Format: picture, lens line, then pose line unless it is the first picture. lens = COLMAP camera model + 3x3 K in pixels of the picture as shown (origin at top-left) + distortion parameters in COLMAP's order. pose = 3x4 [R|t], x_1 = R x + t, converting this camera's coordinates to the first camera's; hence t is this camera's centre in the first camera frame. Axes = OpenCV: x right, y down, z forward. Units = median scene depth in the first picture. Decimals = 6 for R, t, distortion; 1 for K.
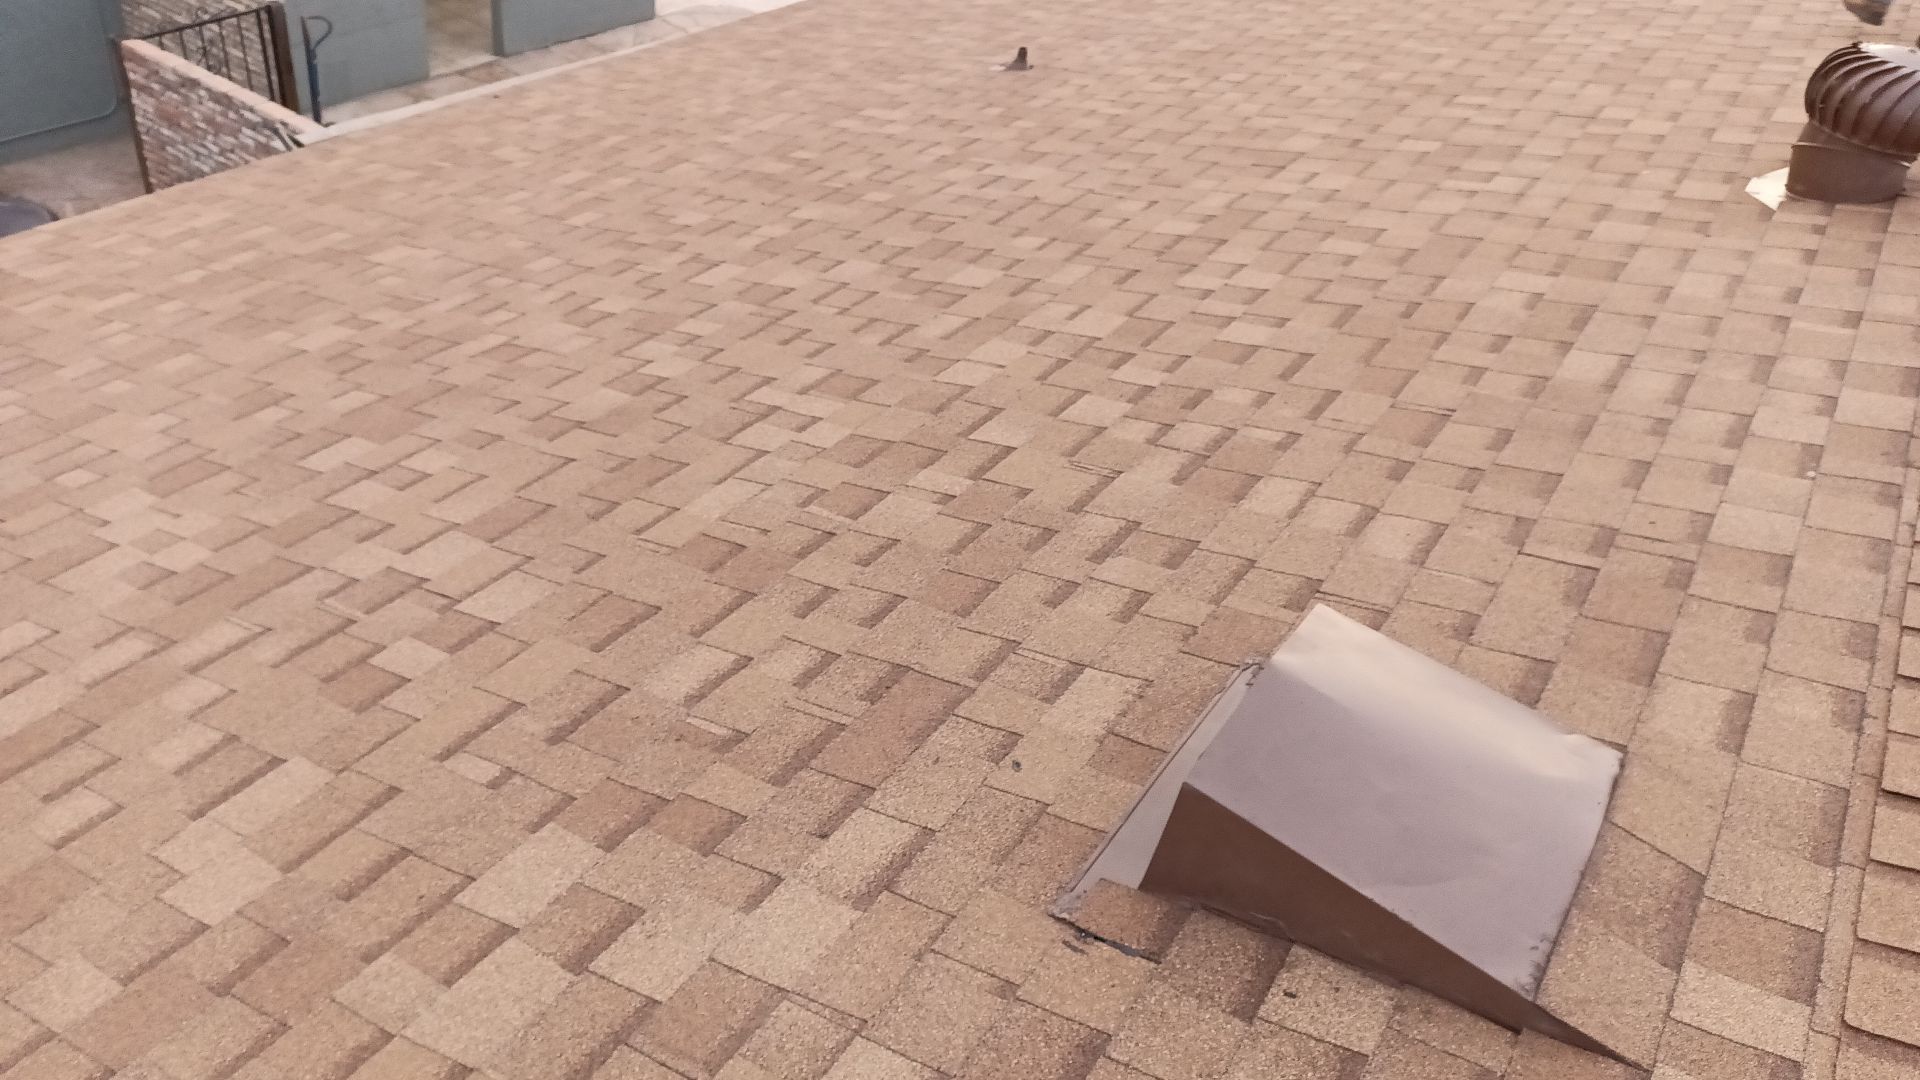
lens RADIAL K [[1469.8, 0, 960.0], [0, 1469.8, 540.0], [0, 0, 1]] dist [0.027237, -0.004235]
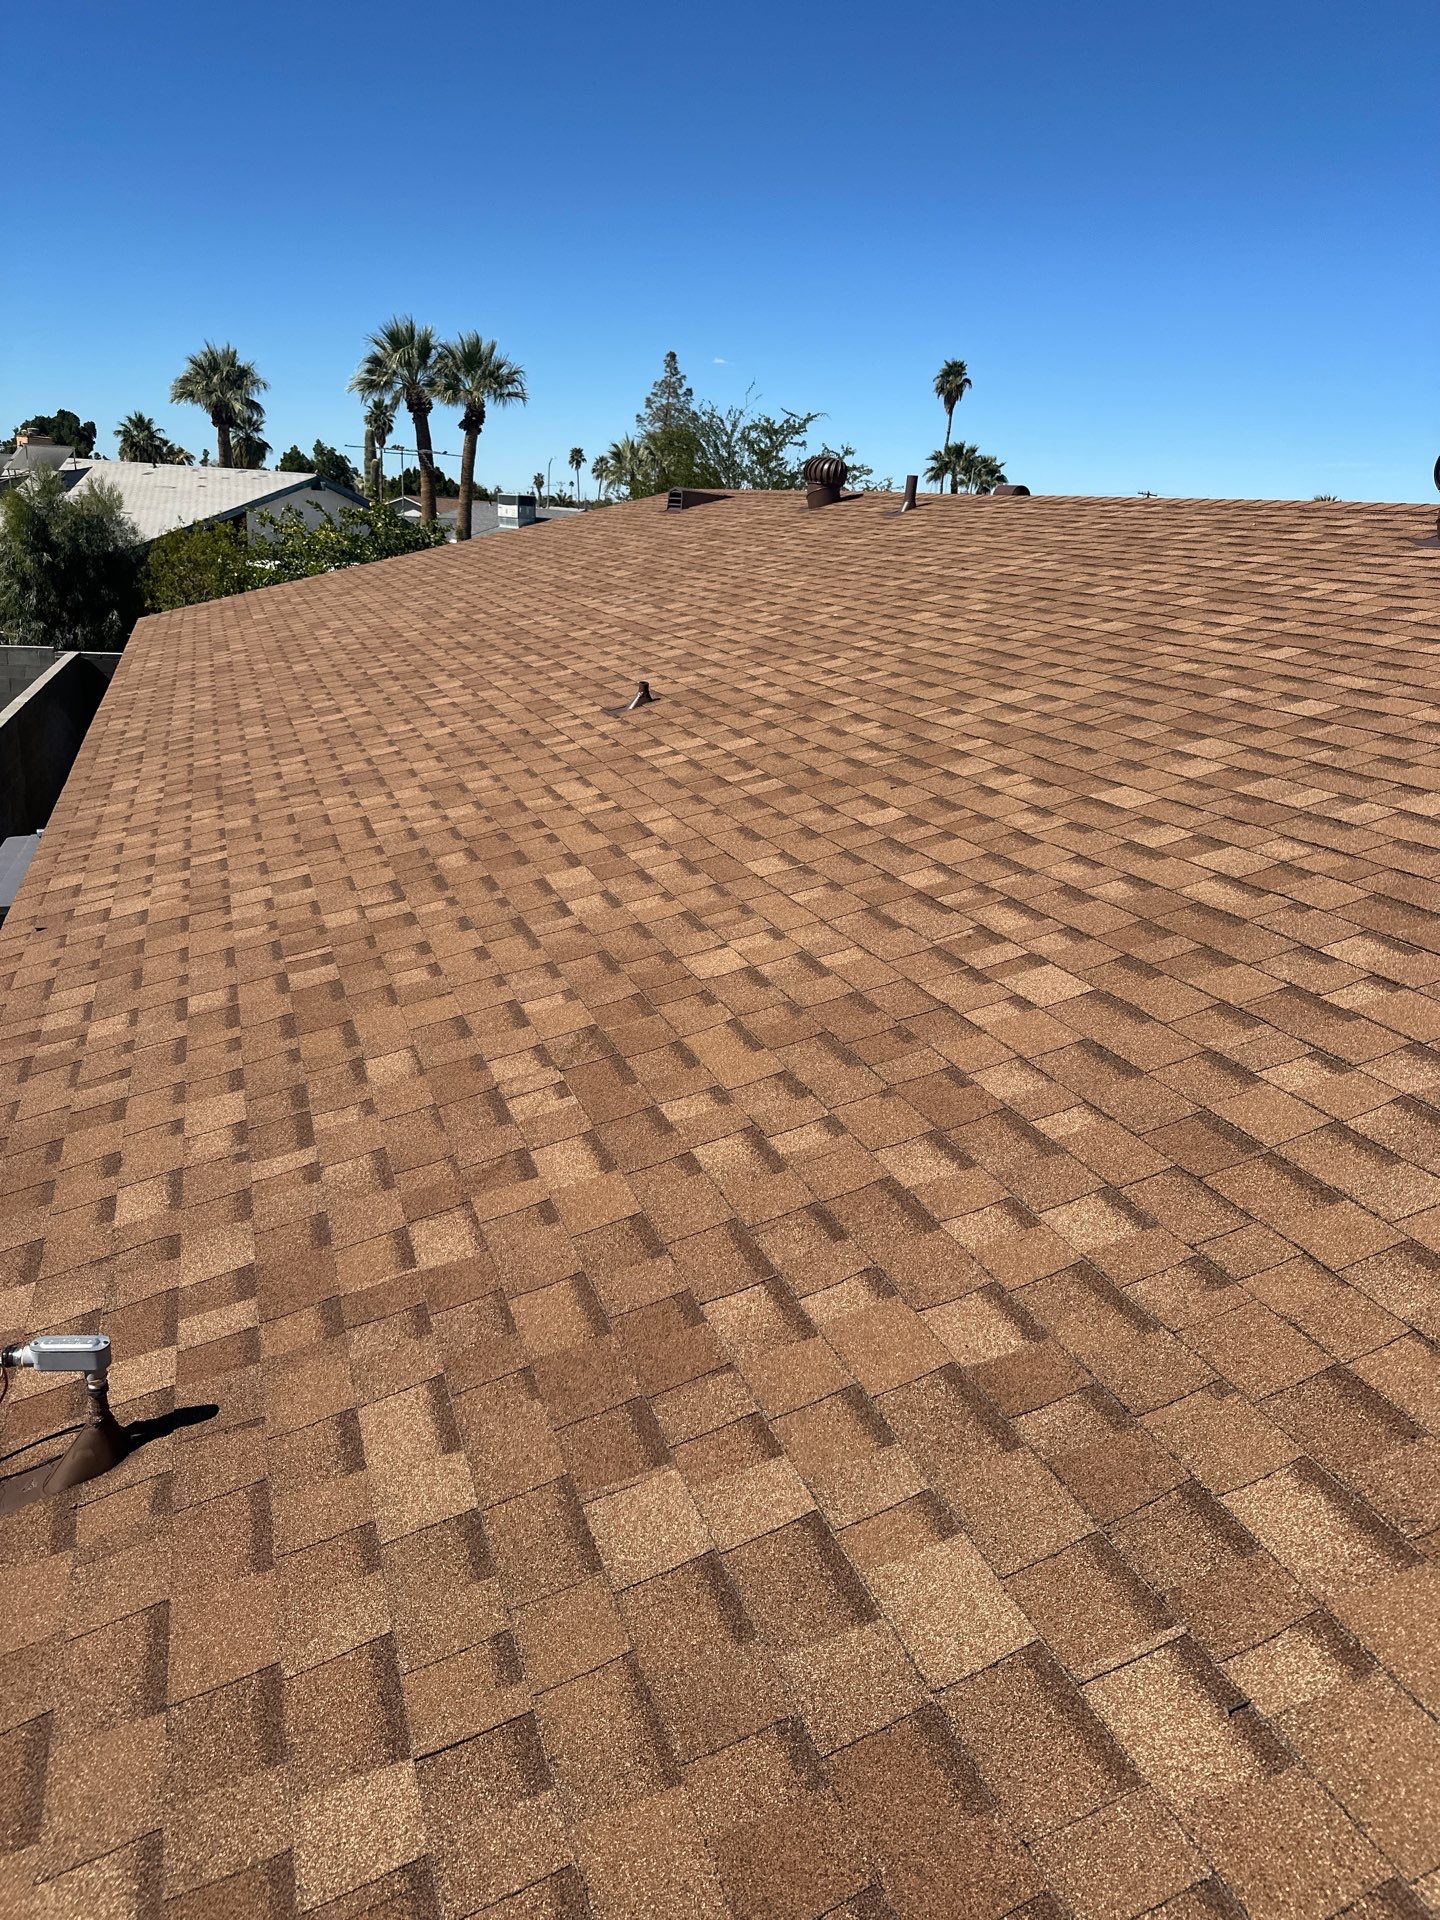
lens RADIAL K [[1391.7, 0, 711.4], [0, 1391.7, 944.4], [0, 0, 1]] dist [0.060926, -0.079856]
pose [[0.619889, -0.331912, 0.711035, -0.914375], [0.496436, 0.867629, -0.027788, -0.195603], [-0.607691, 0.370209, 0.702607, 0.563381]]
